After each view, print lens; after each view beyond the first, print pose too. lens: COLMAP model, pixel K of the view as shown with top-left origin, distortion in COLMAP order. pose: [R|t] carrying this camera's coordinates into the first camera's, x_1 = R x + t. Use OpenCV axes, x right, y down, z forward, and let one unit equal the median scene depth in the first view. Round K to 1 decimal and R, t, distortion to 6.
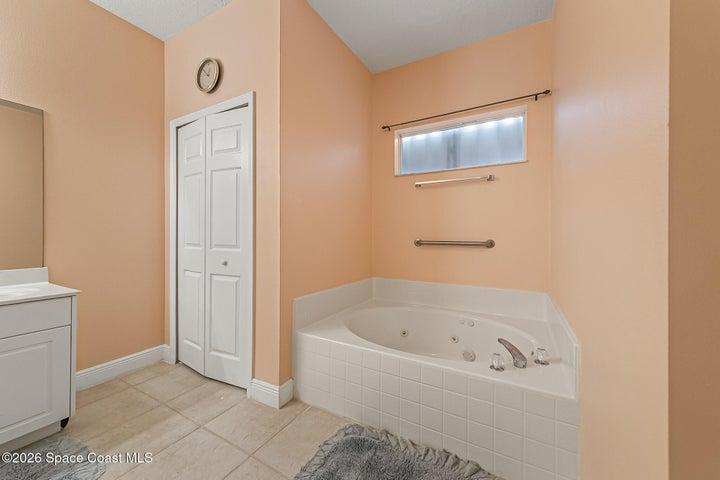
lens RADIAL K [[267.3, 0, 362.2], [0, 267.3, 238.1], [0, 0, 1]] dist [0.003154, 0.000023]
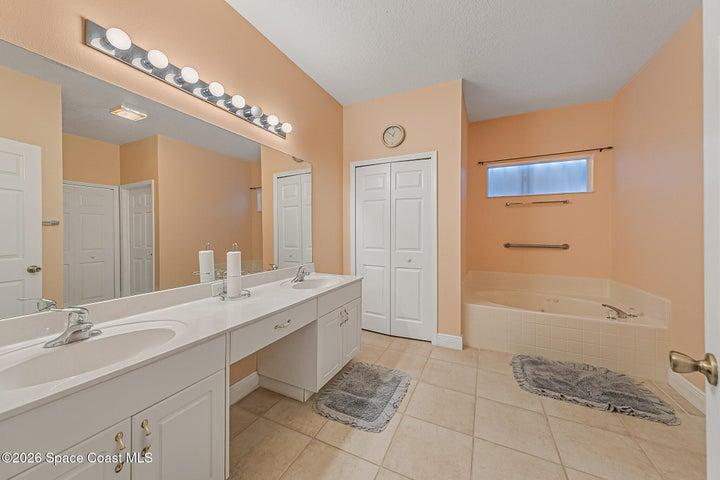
lens RADIAL K [[252.4, 0, 359.4], [0, 252.4, 237.8], [0, 0, 1]] dist [-0.000442, -0.000014]
pose [[0.999649, -0.000409, 0.026501, -0.791533], [0.000366, 0.999999, 0.001650, -0.034773], [-0.026501, -0.001640, 0.999647, -0.412522]]
